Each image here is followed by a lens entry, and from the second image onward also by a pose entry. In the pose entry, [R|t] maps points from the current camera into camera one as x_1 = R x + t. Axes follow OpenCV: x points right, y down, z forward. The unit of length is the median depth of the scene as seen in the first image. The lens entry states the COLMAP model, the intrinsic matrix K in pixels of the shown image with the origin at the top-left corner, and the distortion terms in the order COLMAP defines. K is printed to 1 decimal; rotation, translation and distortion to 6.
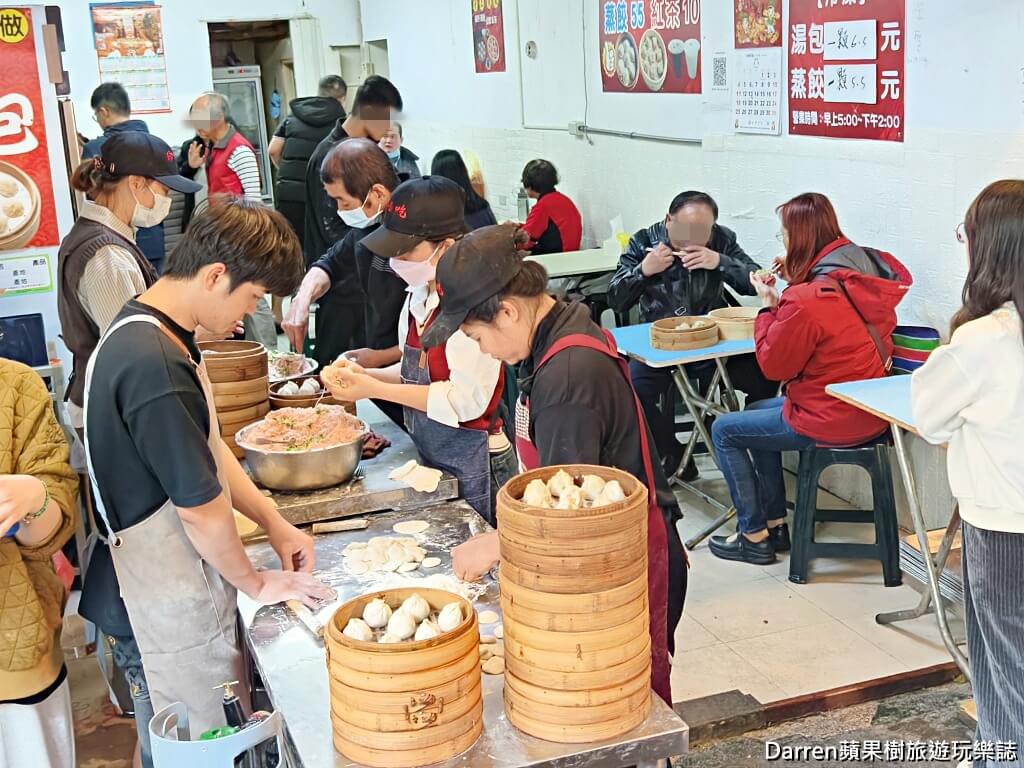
lens RADIAL K [[1374.1, 0, 523.5], [0, 1374.1, 369.9], [0, 0, 1]] dist [0.180613, -0.606938]
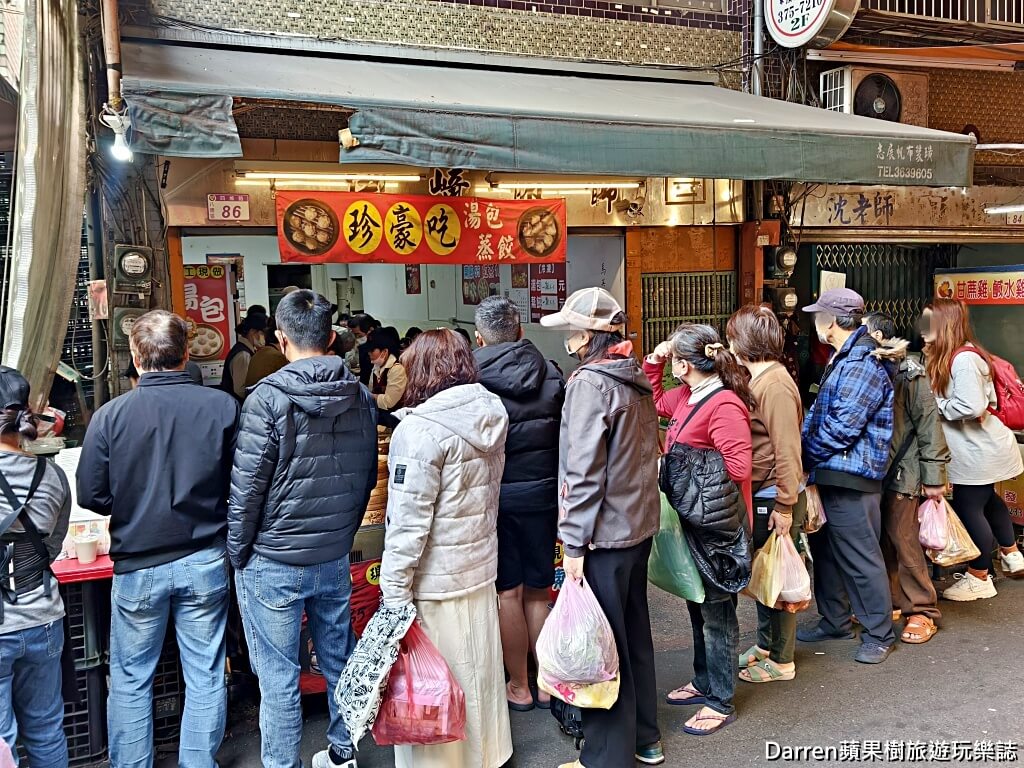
lens RADIAL K [[938.5, 0, 512.0], [0, 938.5, 384.0], [0, 0, 1]] dist [0.127914, -0.279822]
pose [[0.997218, 0.017064, 0.072561, 0.044313], [-0.008507, 0.993138, -0.116638, 0.156911], [-0.074054, 0.115696, 0.990520, -0.747489]]
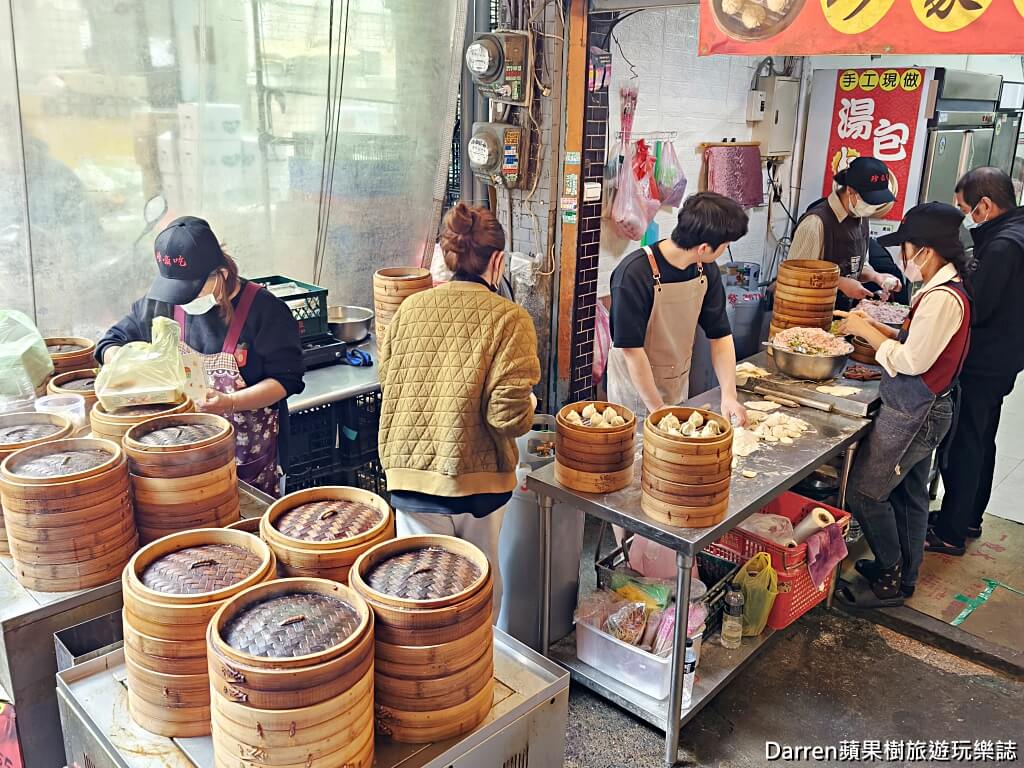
lens RADIAL K [[857.0, 0, 530.6], [0, 857.0, 389.8], [0, 0, 1]] dist [0.018974, 0.002564]
pose [[0.455270, 0.337102, -0.824070, 0.394730], [-0.237832, 0.937966, 0.252299, -0.060259], [0.858000, 0.081126, 0.507202, 0.149069]]
